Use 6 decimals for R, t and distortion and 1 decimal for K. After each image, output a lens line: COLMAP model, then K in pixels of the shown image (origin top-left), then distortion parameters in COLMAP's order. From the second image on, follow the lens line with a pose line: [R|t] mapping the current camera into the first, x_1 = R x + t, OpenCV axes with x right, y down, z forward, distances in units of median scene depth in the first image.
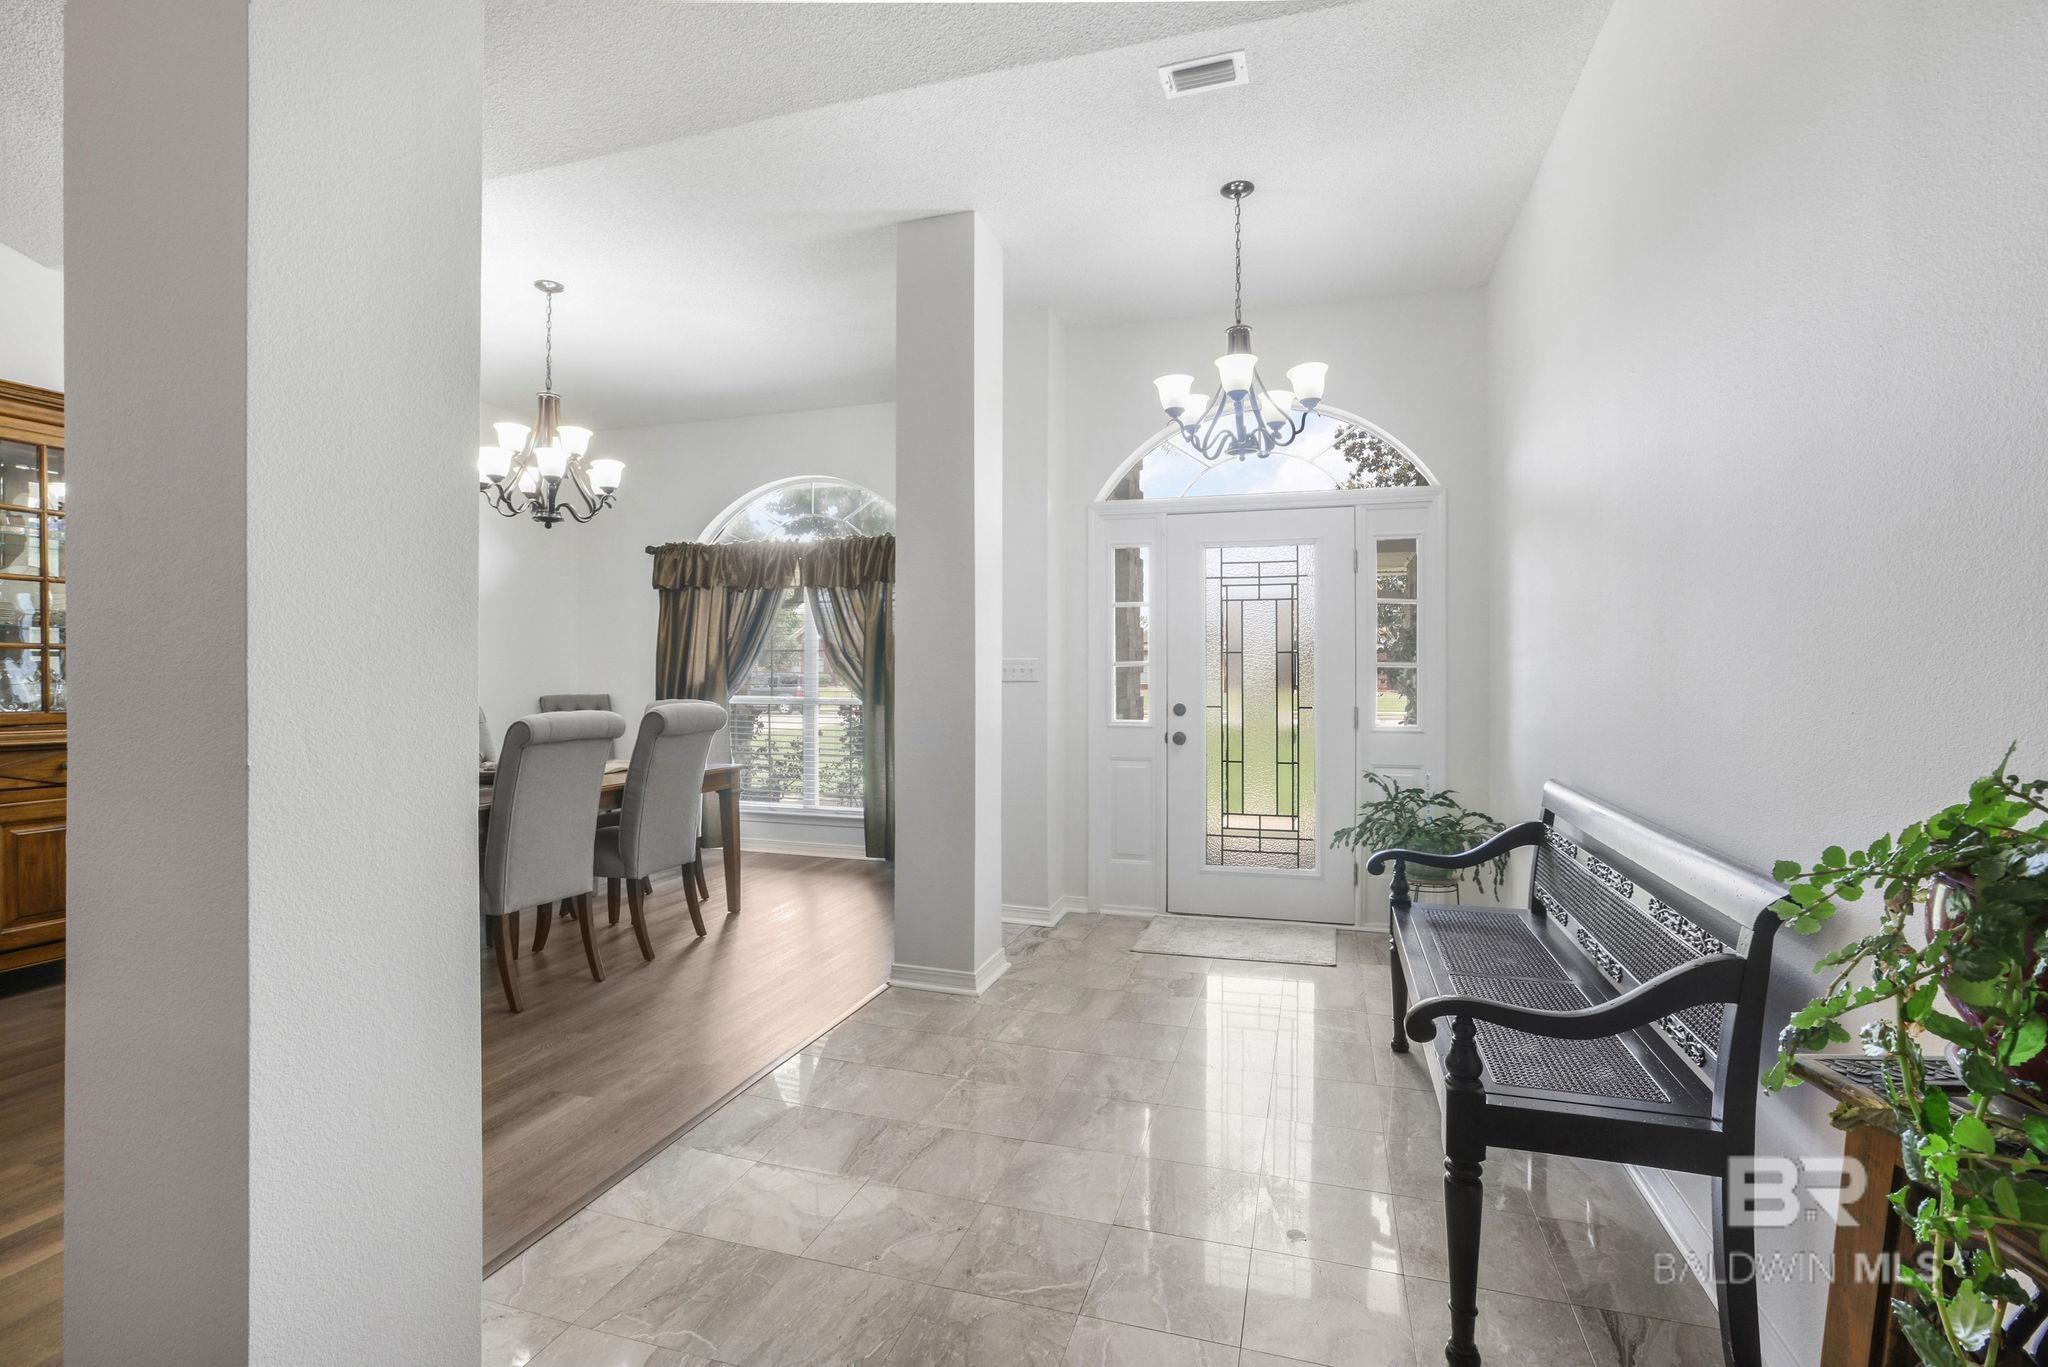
lens RADIAL K [[952.3, 0, 1021.6], [0, 952.3, 668.1], [0, 0, 1]] dist [0.000091, 0.017333]
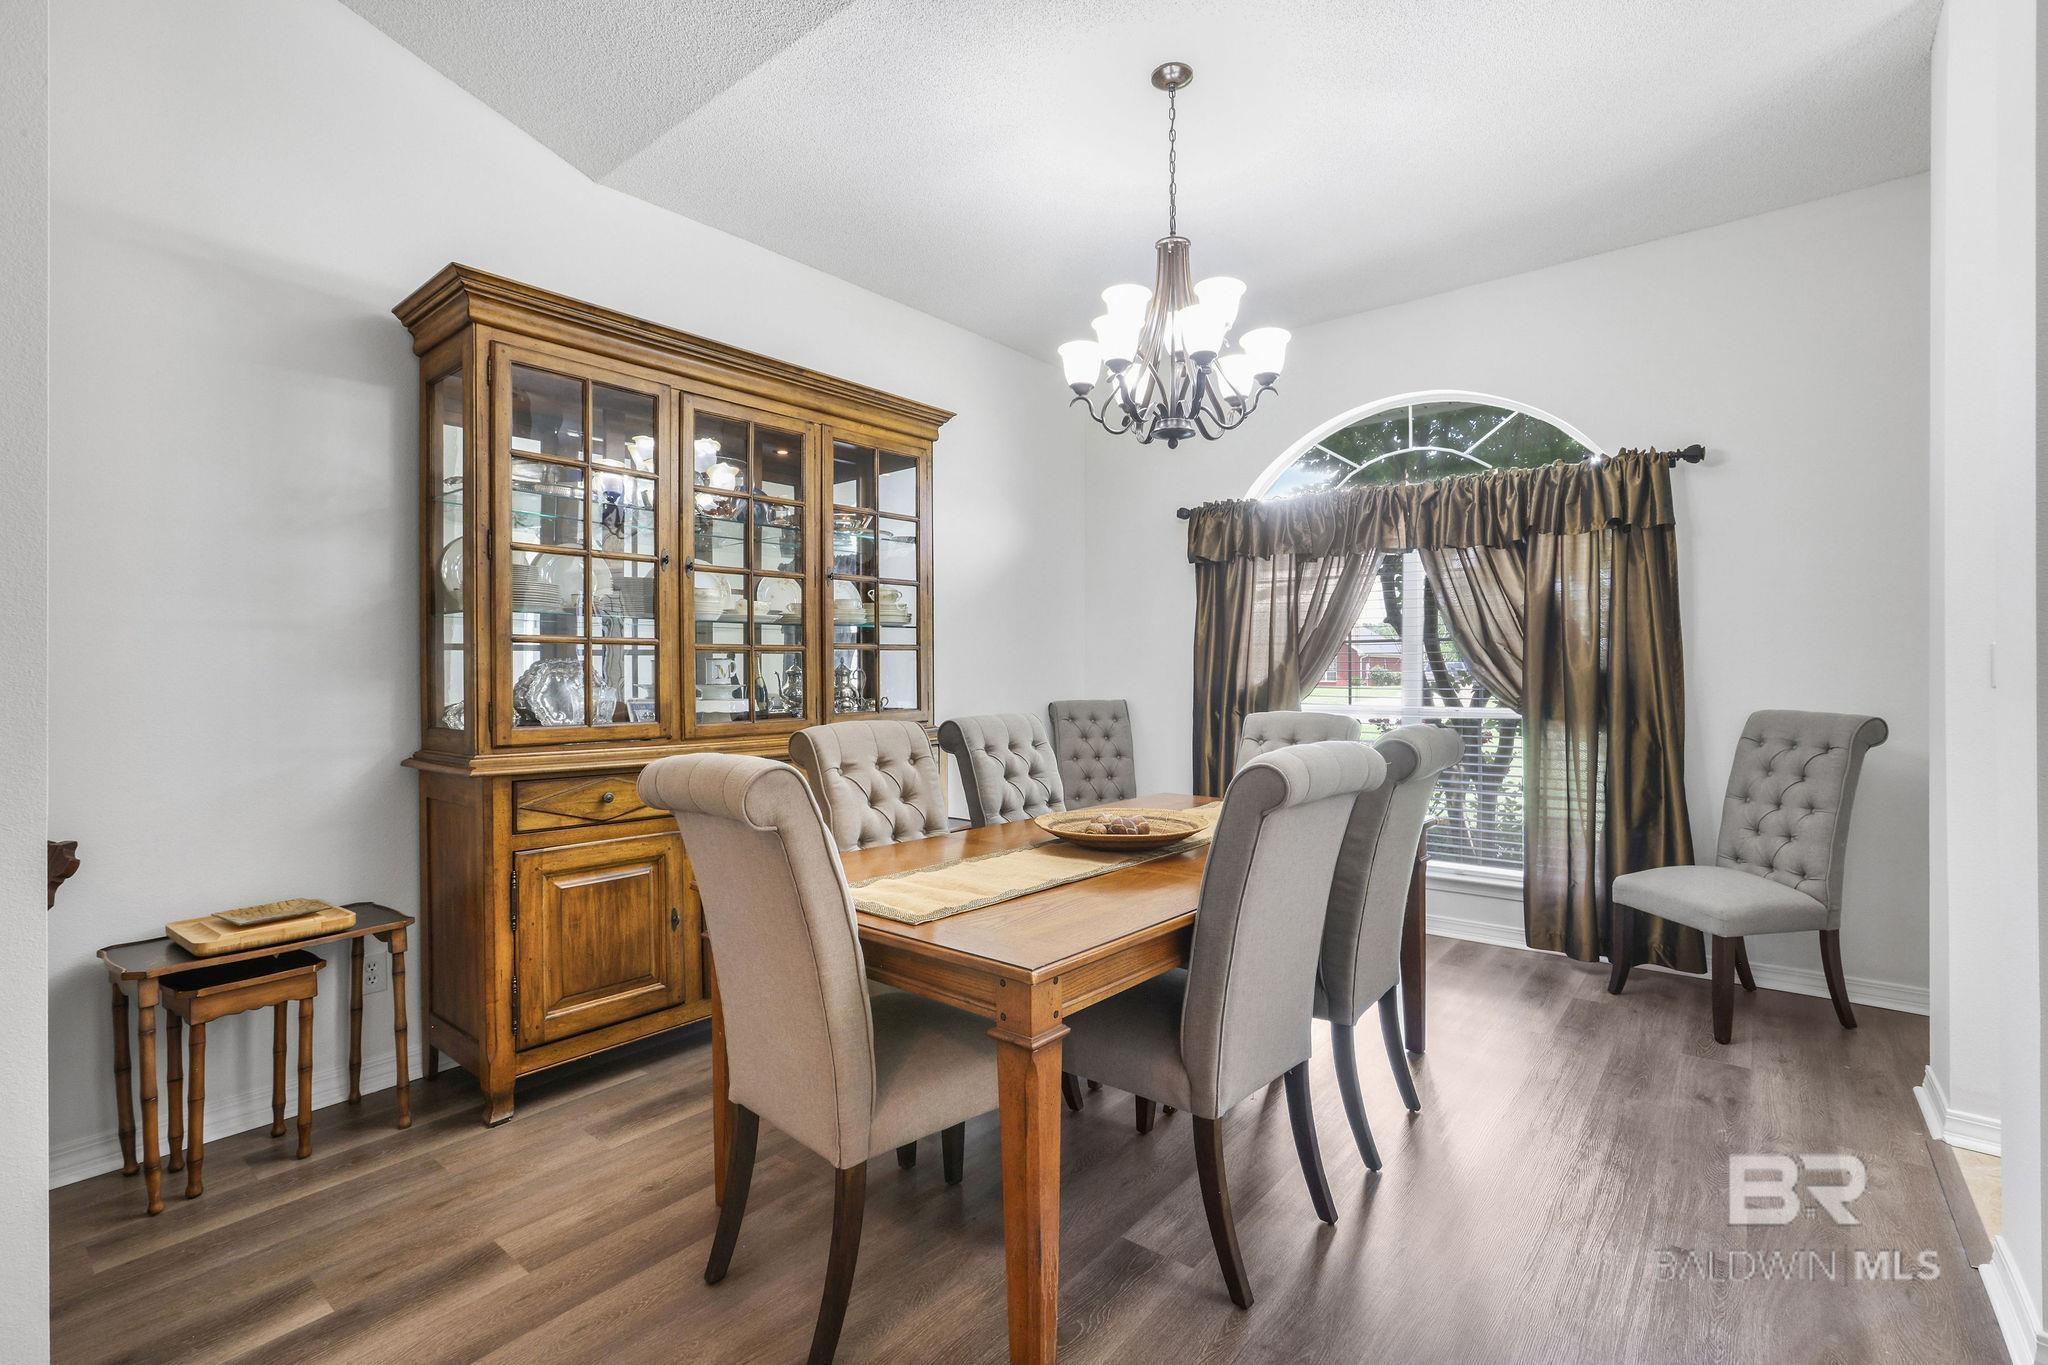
lens RADIAL K [[947.9, 0, 1033.4], [0, 947.9, 650.4], [0, 0, 1]] dist [-0.012717, 0.024035]
pose [[0.936489, -0.013154, -0.350450, -0.365000], [0.006509, 0.999776, -0.020131, 0.002186], [0.350636, 0.016571, 0.936365, 0.372137]]
